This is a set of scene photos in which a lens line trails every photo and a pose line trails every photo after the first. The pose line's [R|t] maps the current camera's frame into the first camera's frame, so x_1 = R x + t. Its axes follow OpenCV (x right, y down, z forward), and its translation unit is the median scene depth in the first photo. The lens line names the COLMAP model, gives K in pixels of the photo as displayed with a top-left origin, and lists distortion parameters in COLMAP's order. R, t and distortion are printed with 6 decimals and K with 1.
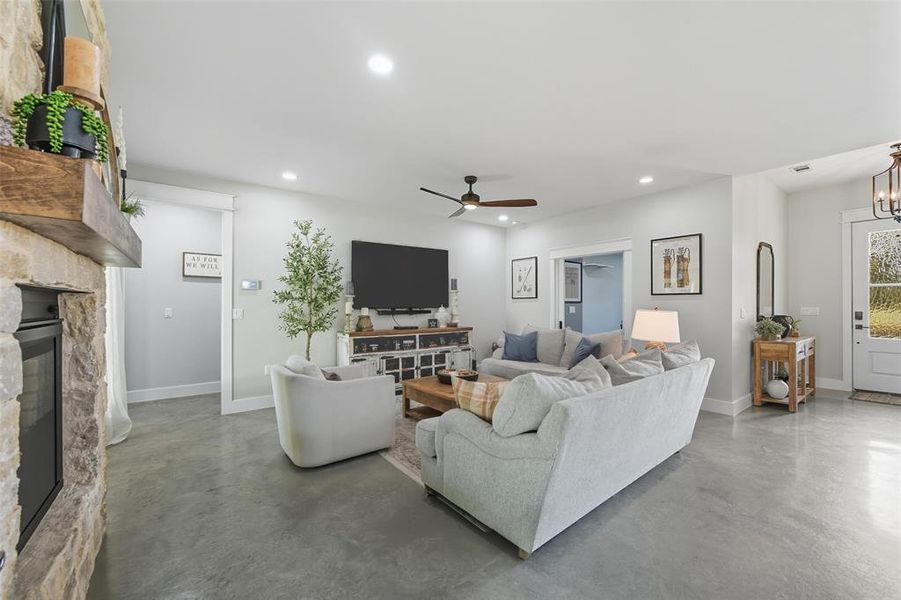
lens RADIAL K [[360.6, 0, 458.0], [0, 360.6, 303.1], [0, 0, 1]] dist [-0.008517, -0.000166]
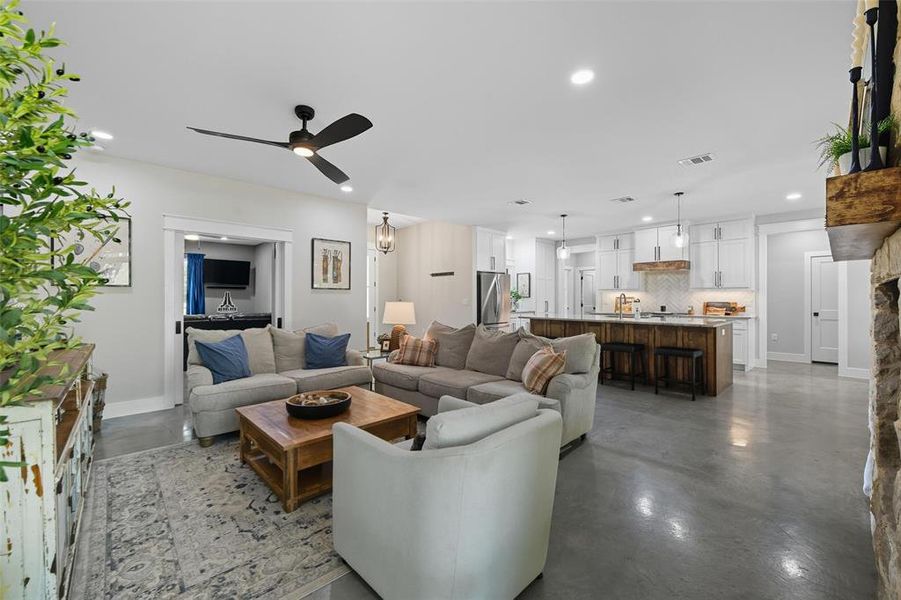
lens RADIAL K [[360.6, 0, 451.4], [0, 360.6, 299.7], [0, 0, 1]] dist [-0.008517, -0.000166]
pose [[-0.103969, -0.002519, 0.994577, -0.611574], [-0.002582, 0.999994, 0.002262, 0.007546], [-0.994577, -0.002332, -0.103975, 0.740294]]
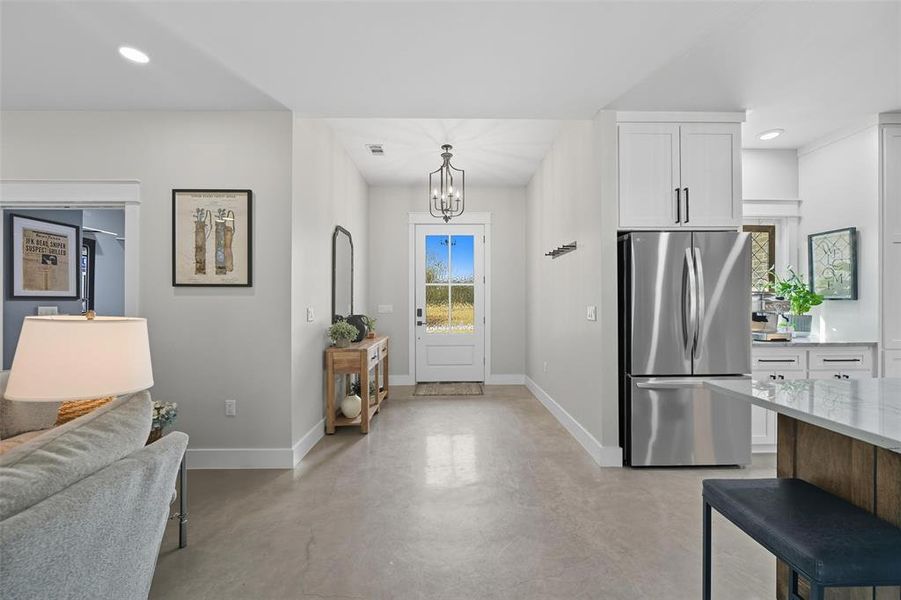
lens RADIAL K [[360.6, 0, 457.8], [0, 360.6, 302.0], [0, 0, 1]] dist [-0.008517, -0.000166]
pose [[0.580727, -0.000188, 0.814098, 0.356962], [-0.001205, 0.999999, 0.001091, 0.002154], [-0.814097, -0.001615, 0.580726, 0.320279]]
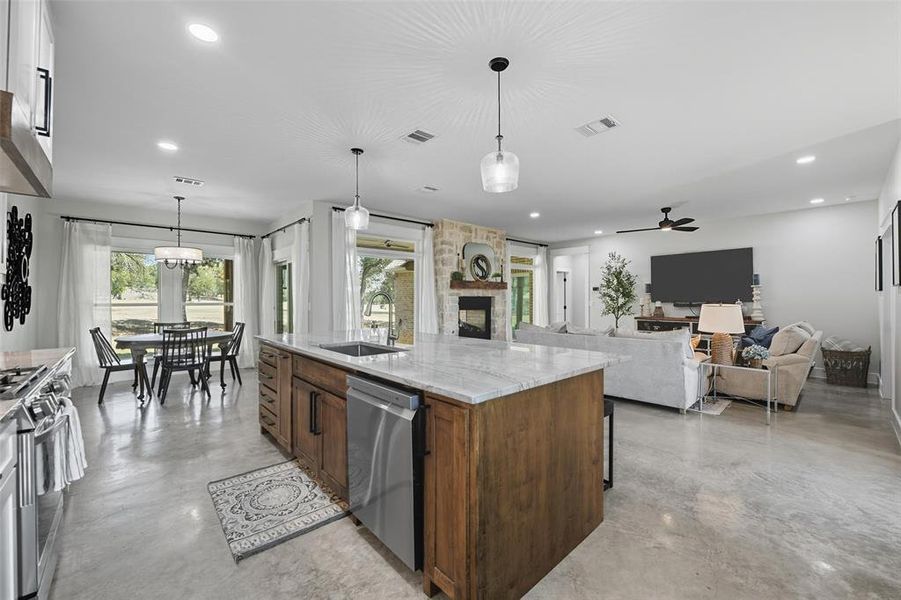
lens RADIAL K [[360.6, 0, 453.7], [0, 360.6, 298.1], [0, 0, 1]] dist [-0.008517, -0.000166]
pose [[0.092102, -0.000075, -0.995750, 1.242008], [0.004122, 0.999991, 0.000306, -0.003750], [0.995741, -0.004133, 0.092102, 0.048231]]
